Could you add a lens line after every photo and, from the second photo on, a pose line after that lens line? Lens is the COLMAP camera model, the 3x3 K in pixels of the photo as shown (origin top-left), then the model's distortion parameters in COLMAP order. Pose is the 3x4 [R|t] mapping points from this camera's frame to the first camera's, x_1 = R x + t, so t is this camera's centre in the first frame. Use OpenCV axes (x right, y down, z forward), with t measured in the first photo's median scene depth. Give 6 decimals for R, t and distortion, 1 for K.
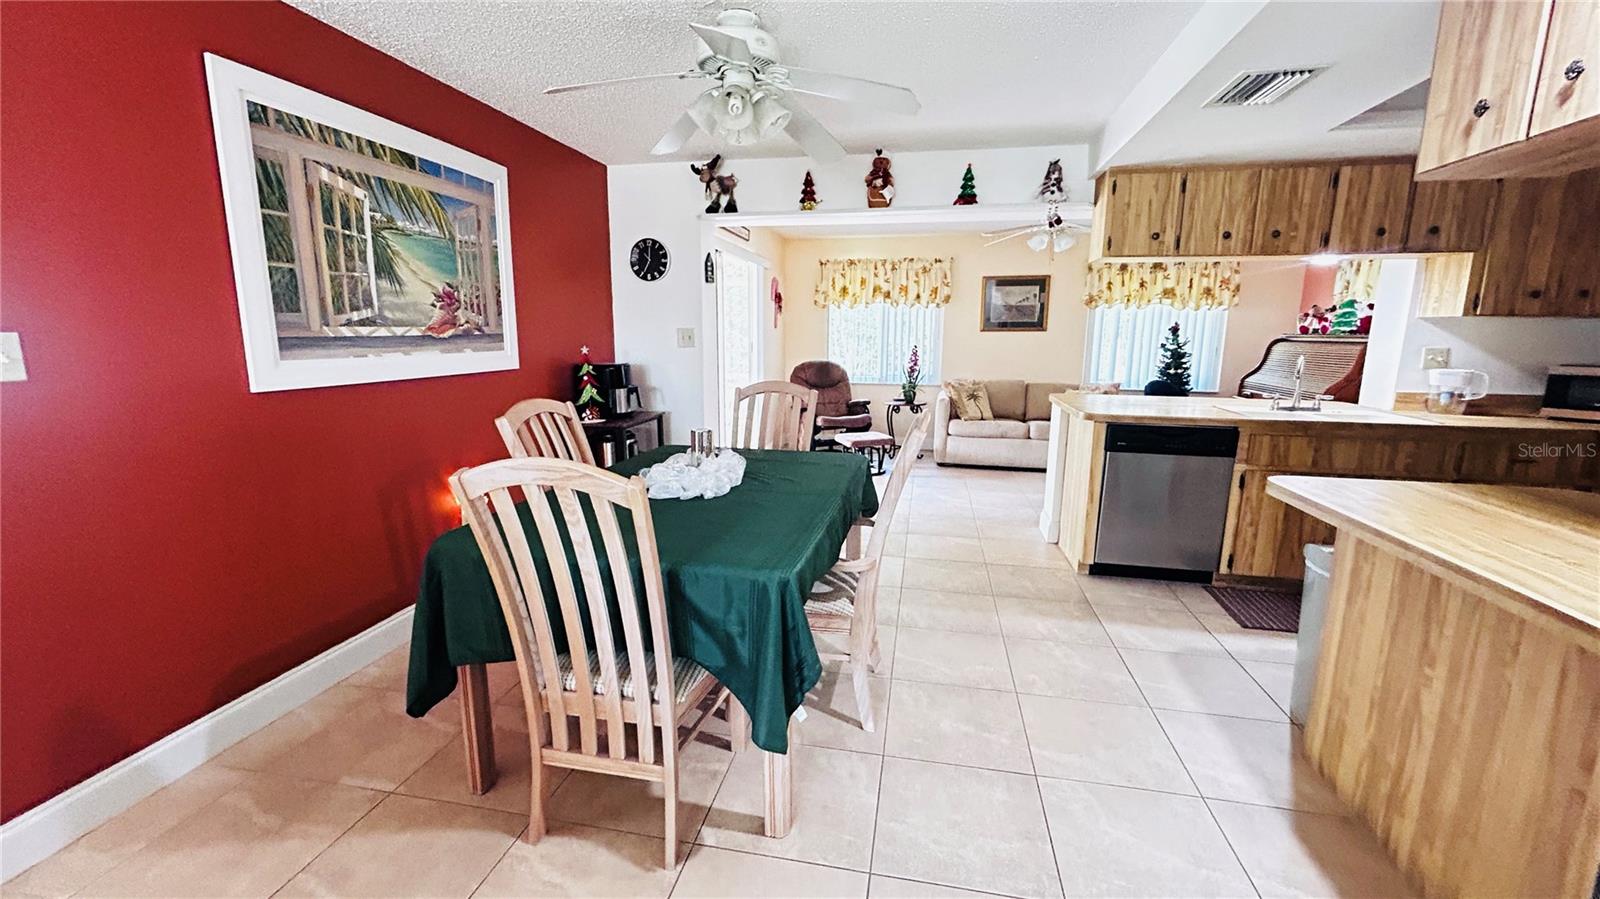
lens RADIAL K [[648.5, 0, 792.9], [0, 648.5, 447.4], [0, 0, 1]] dist [0.001816, -0.000019]
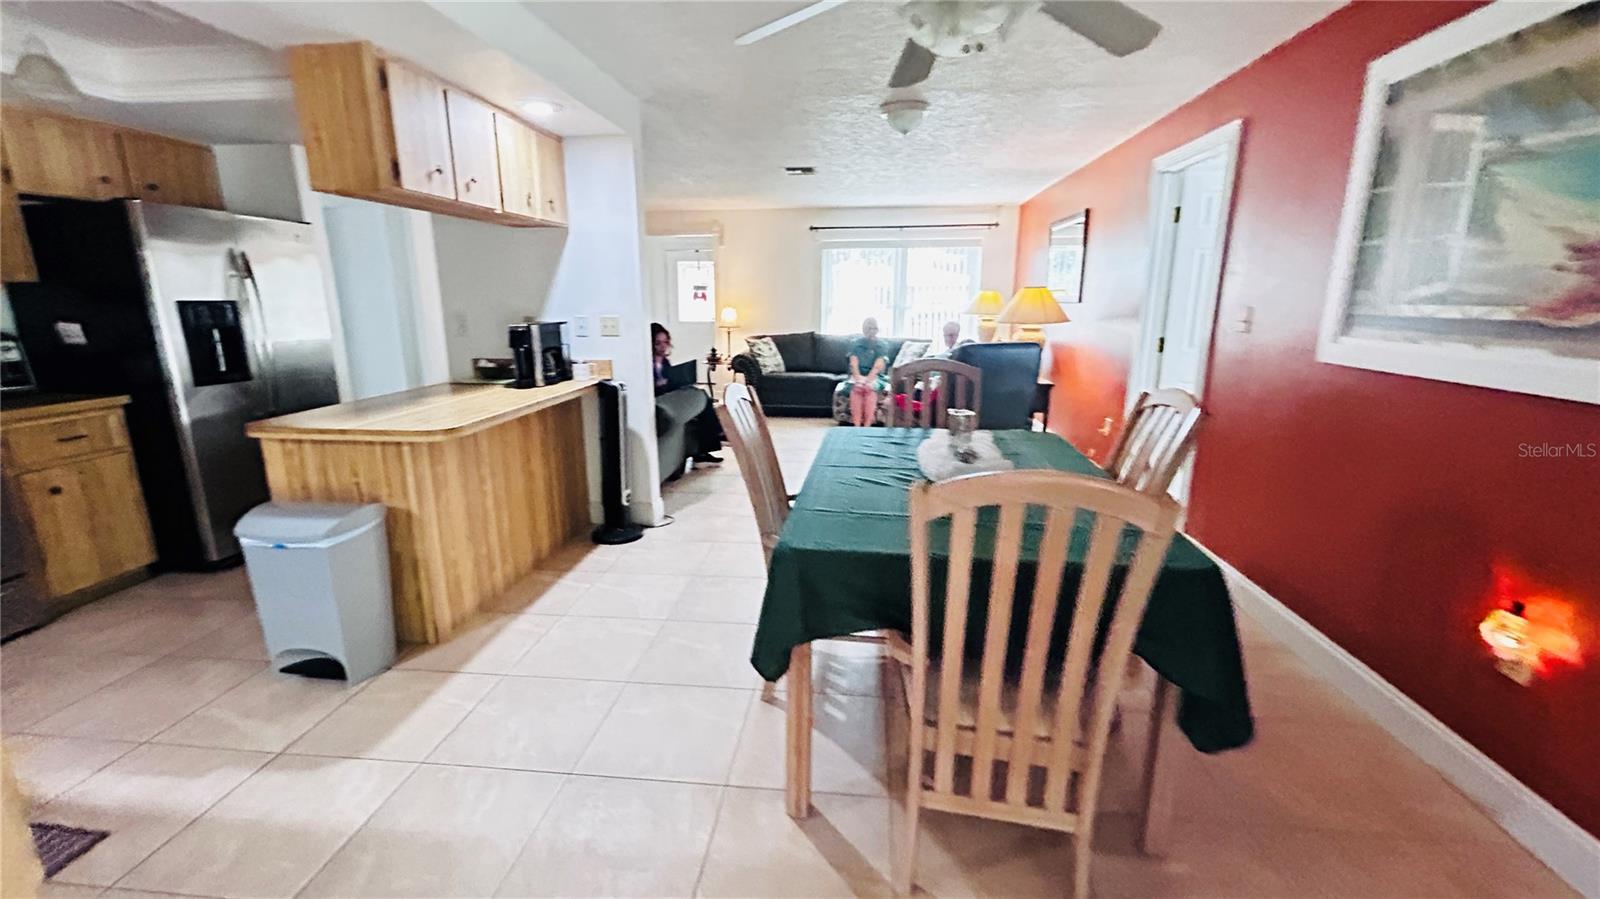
lens RADIAL K [[648.5, 0, 796.5], [0, 648.5, 446.8], [0, 0, 1]] dist [0.001816, -0.000019]
pose [[-0.994851, 0.016372, -0.100022, 0.130347], [-0.024829, 0.917428, 0.397126, -0.233219], [0.098265, 0.397565, -0.912297, 1.239589]]
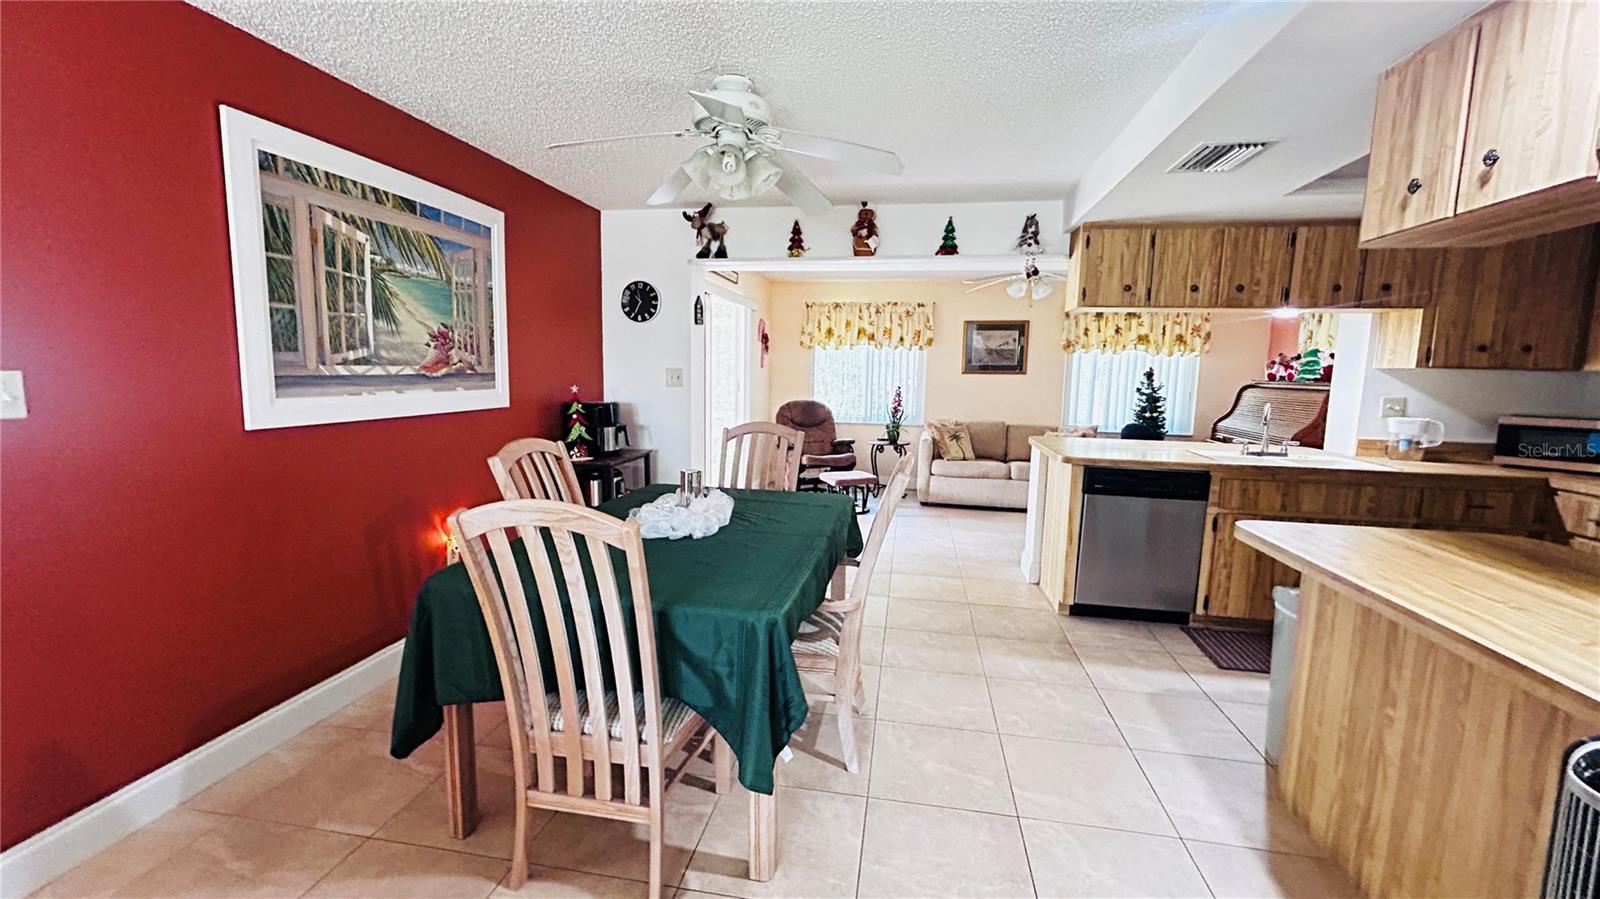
lens RADIAL K [[648.5, 0, 792.6], [0, 648.5, 447.4], [0, 0, 1]] dist [0.001816, -0.000019]
pose [[0.999661, 0.010122, 0.023976, -0.003820], [-0.008752, 0.998361, -0.056553, -0.004791], [-0.024509, 0.056324, 0.998112, -0.017773]]
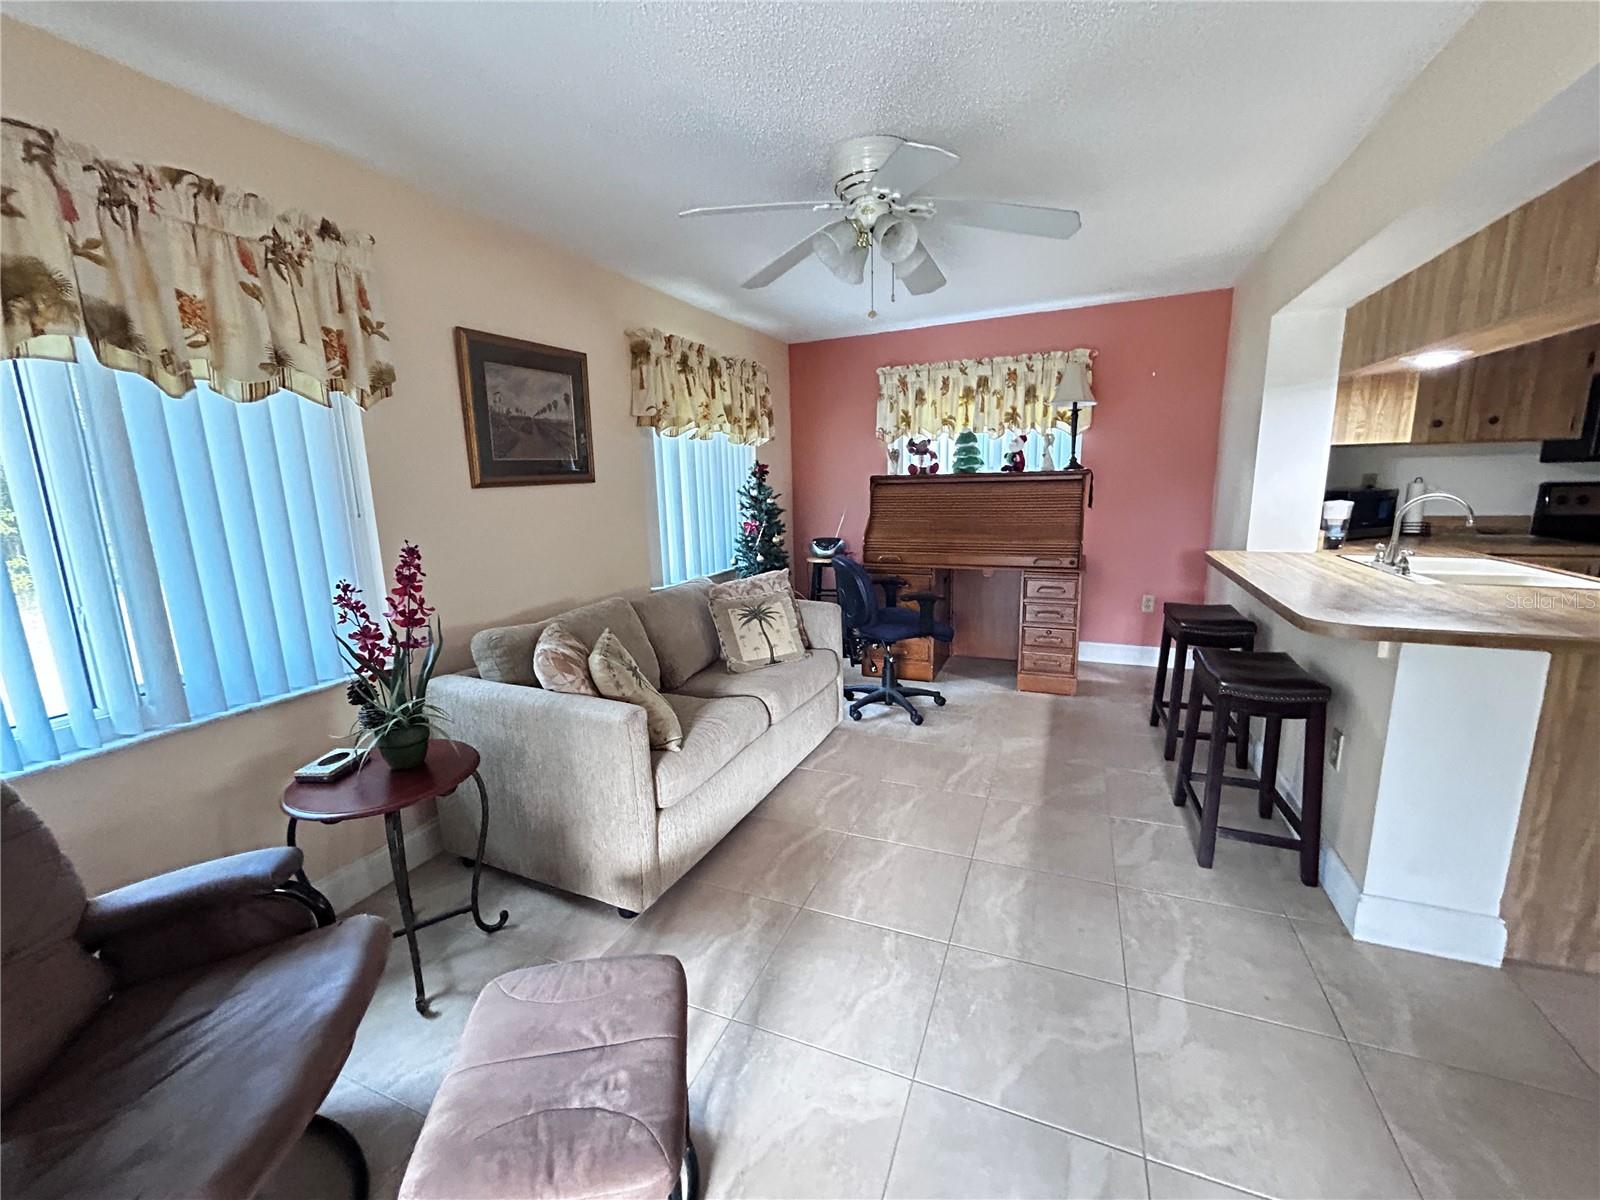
lens RADIAL K [[647.4, 0, 797.0], [0, 647.4, 597.2], [0, 0, 1]] dist [-0.001981, 0.000489]
pose [[0.189109, -0.194379, 0.962525, -0.054810], [0.202126, 0.966927, 0.155556, -0.287192], [-0.960928, 0.165134, 0.222144, 1.559427]]
